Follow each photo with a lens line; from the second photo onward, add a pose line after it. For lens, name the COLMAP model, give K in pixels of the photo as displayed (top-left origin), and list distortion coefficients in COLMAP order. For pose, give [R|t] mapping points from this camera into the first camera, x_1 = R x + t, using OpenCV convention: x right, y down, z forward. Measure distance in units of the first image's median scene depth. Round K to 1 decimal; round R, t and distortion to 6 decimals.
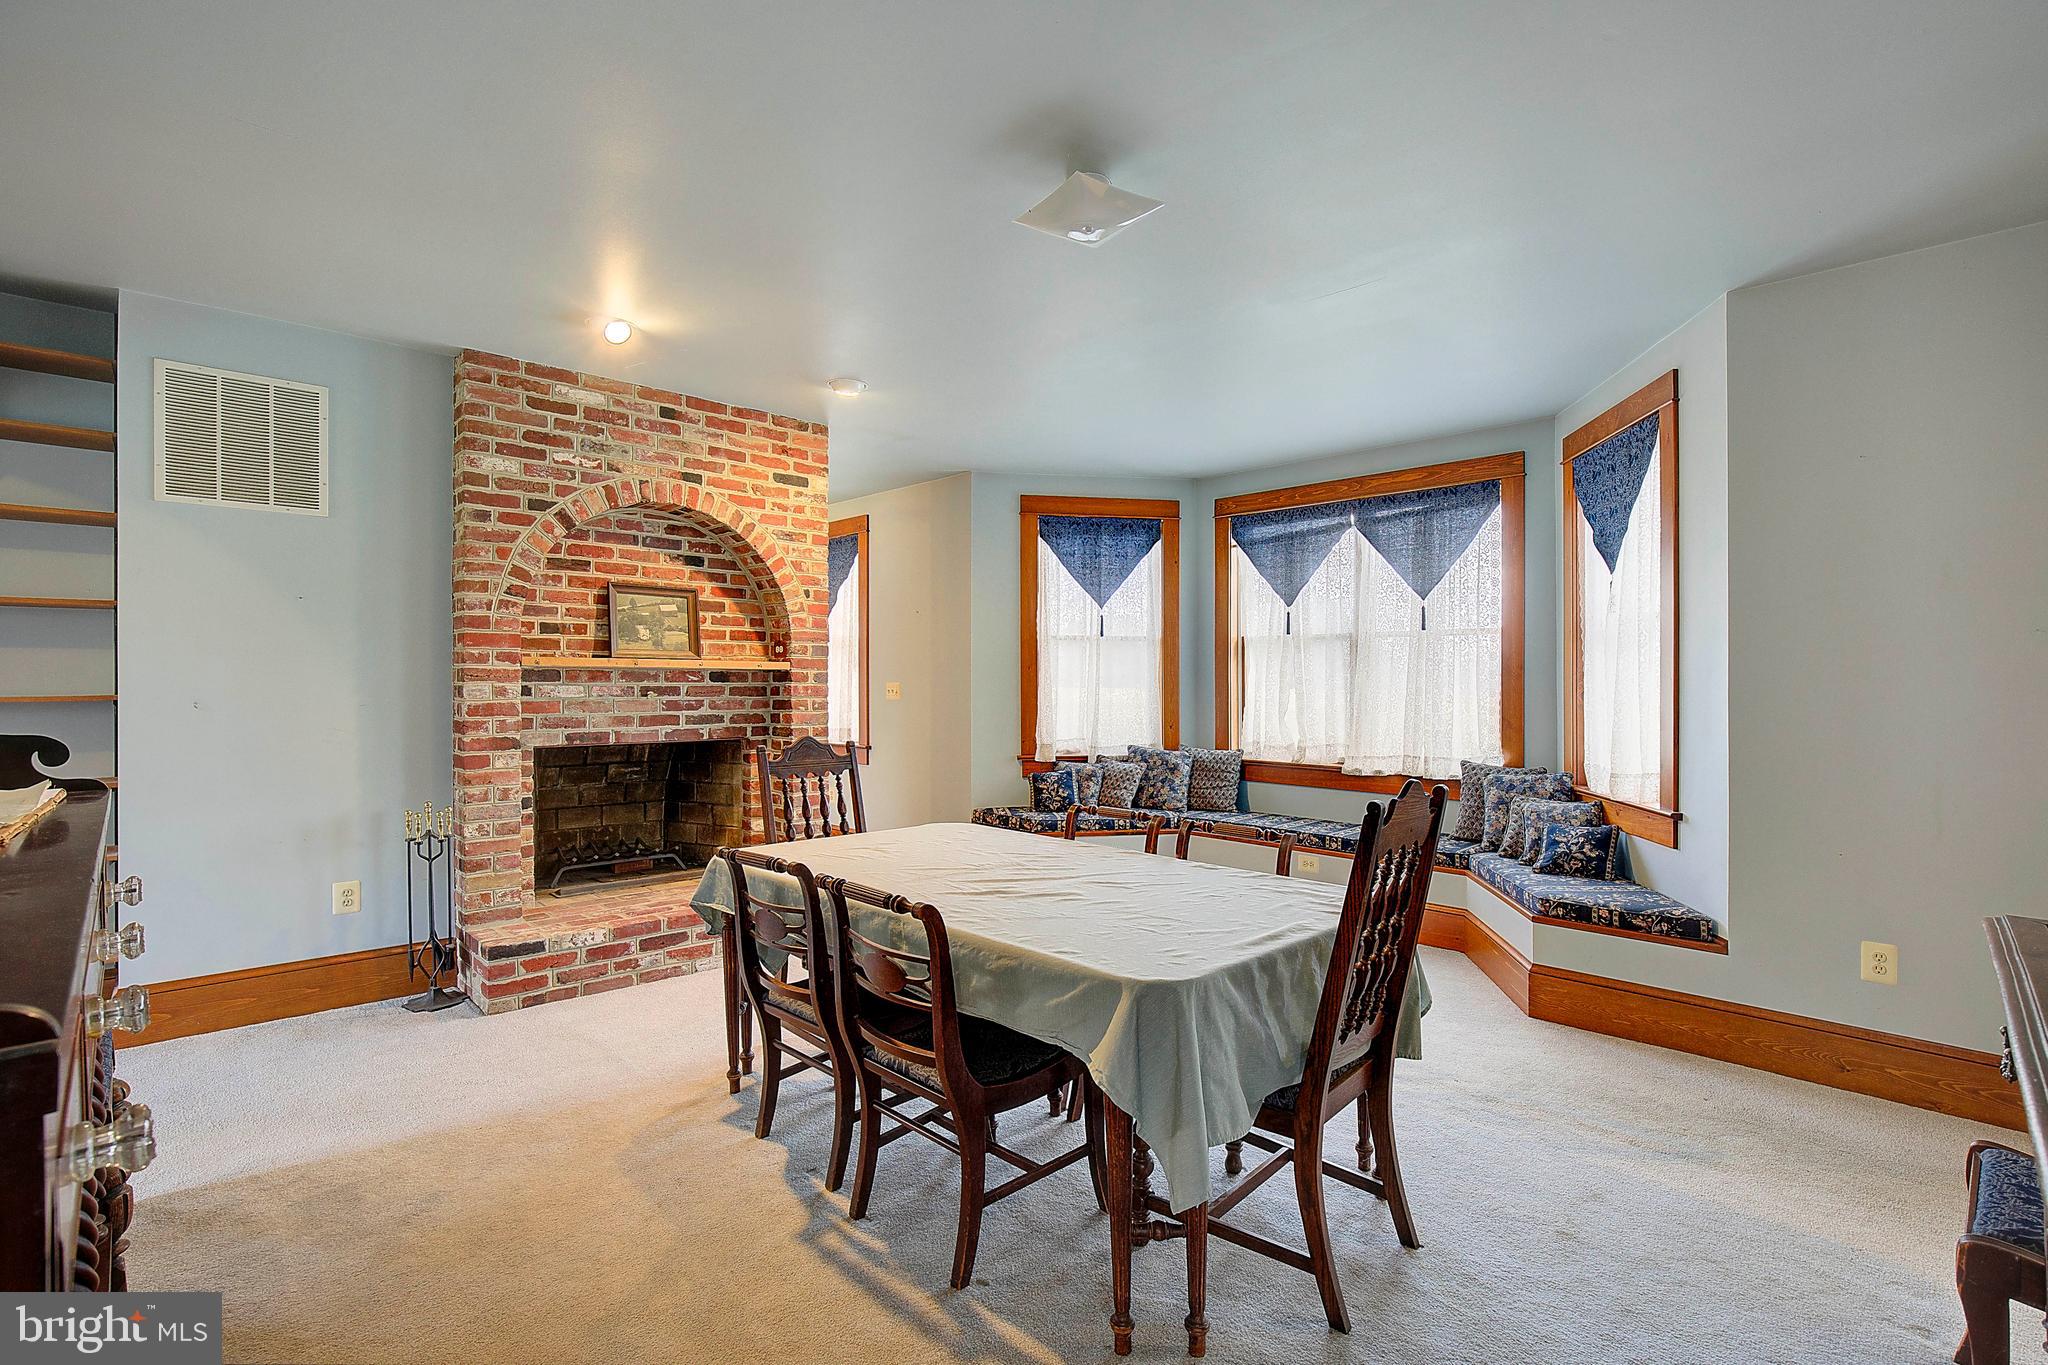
lens RADIAL K [[941.9, 0, 1034.6], [0, 941.9, 693.5], [0, 0, 1]] dist [-0.020169, -0.000228]
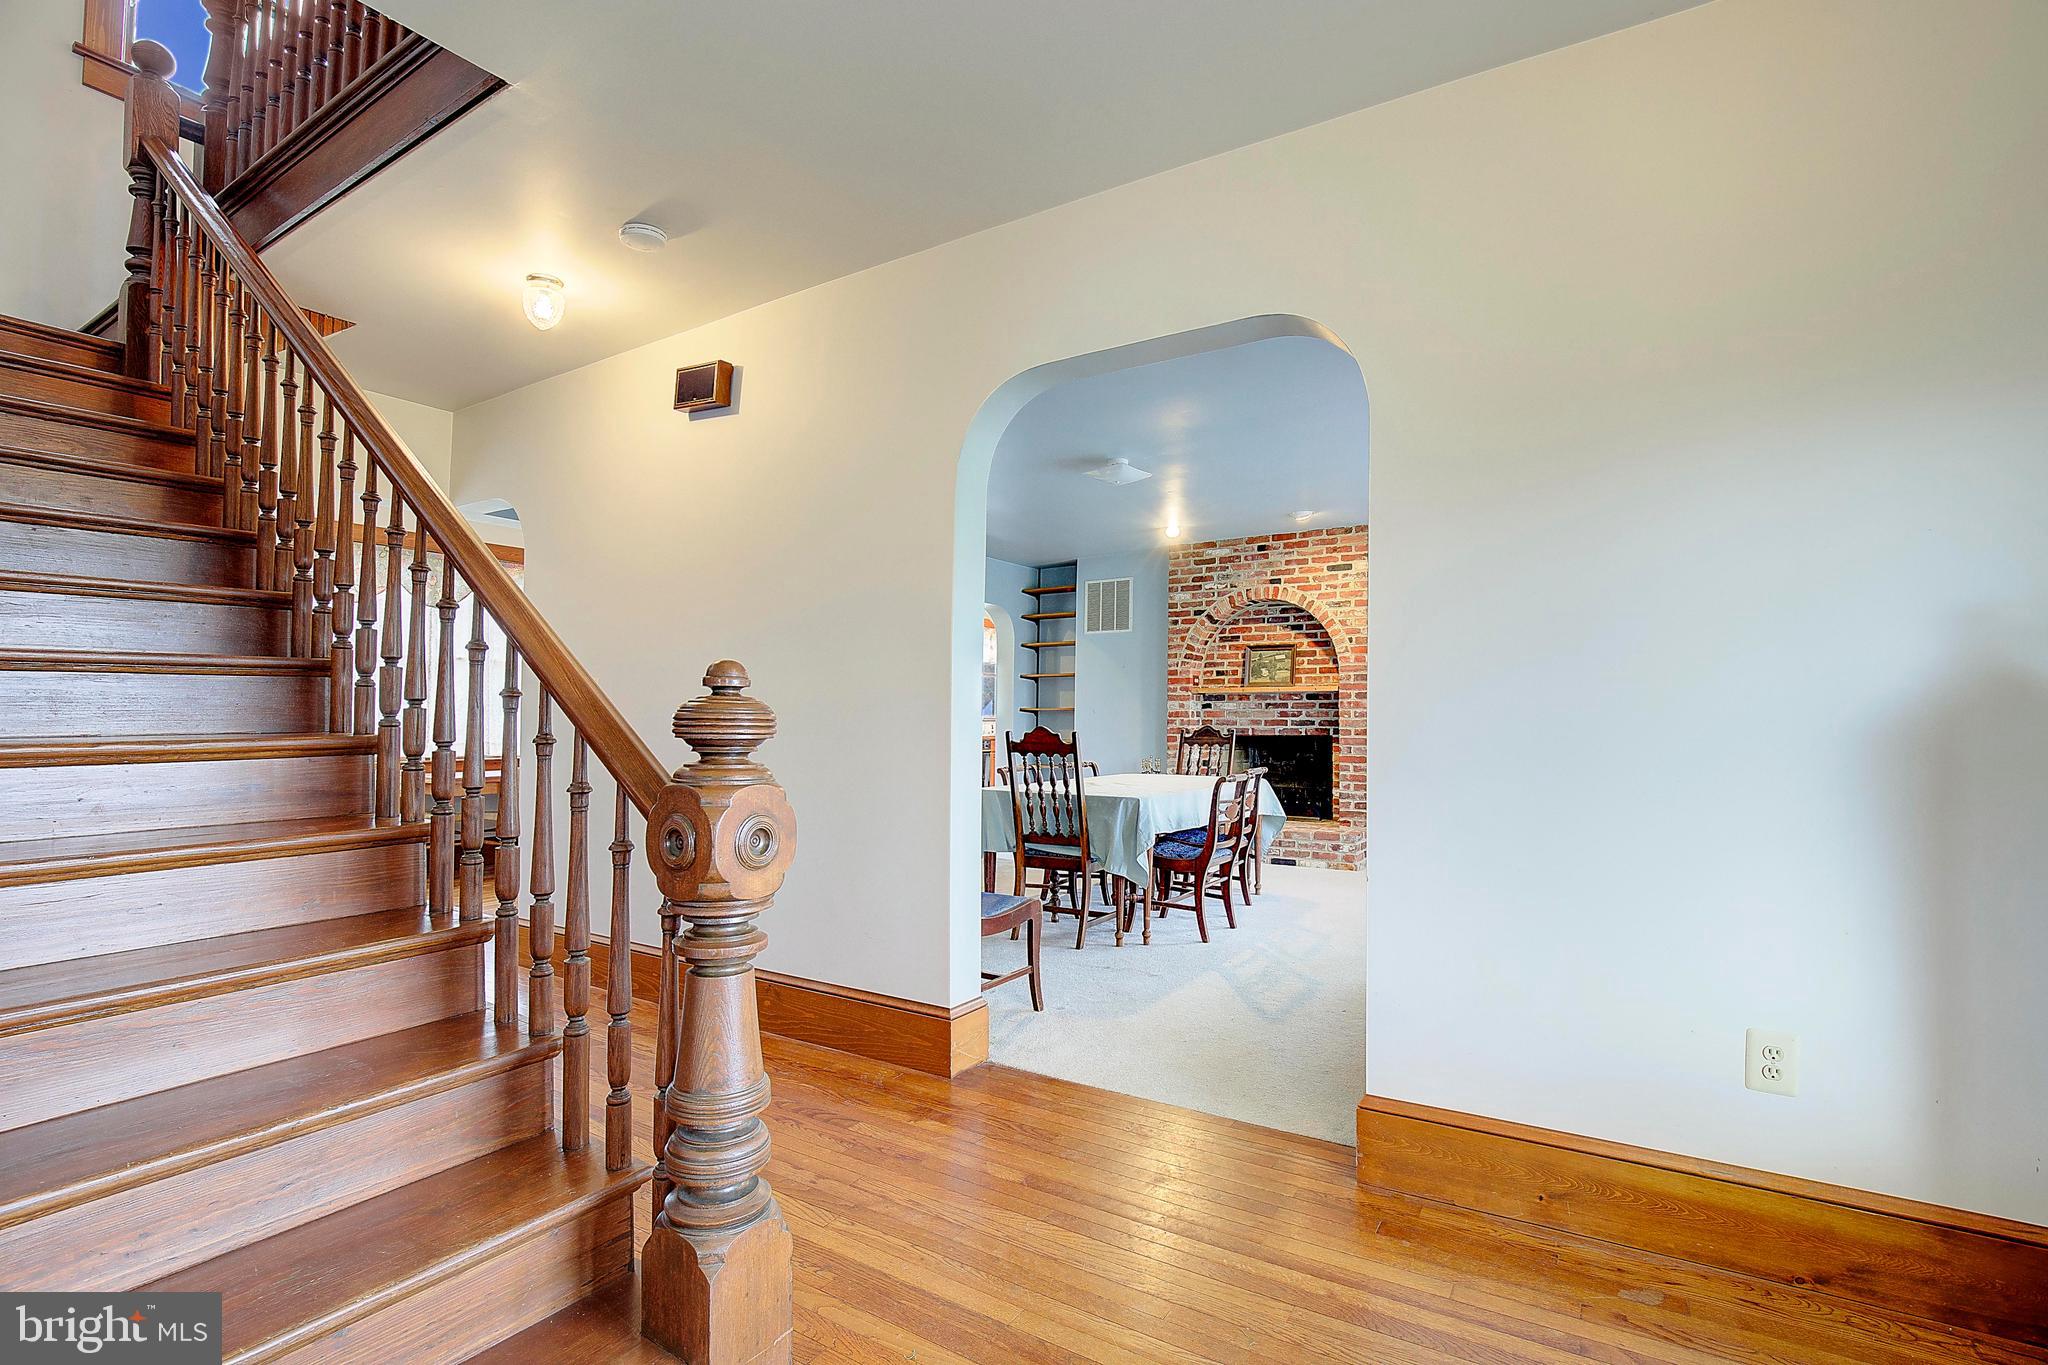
lens RADIAL K [[941.9, 0, 1042.8], [0, 941.9, 742.5], [0, 0, 1]] dist [-0.020169, -0.000228]
pose [[0.233304, 0.021304, -0.972170, 1.178874], [-0.013214, 0.999737, 0.018737, 0.038338], [0.972314, 0.008475, 0.233524, 0.177758]]
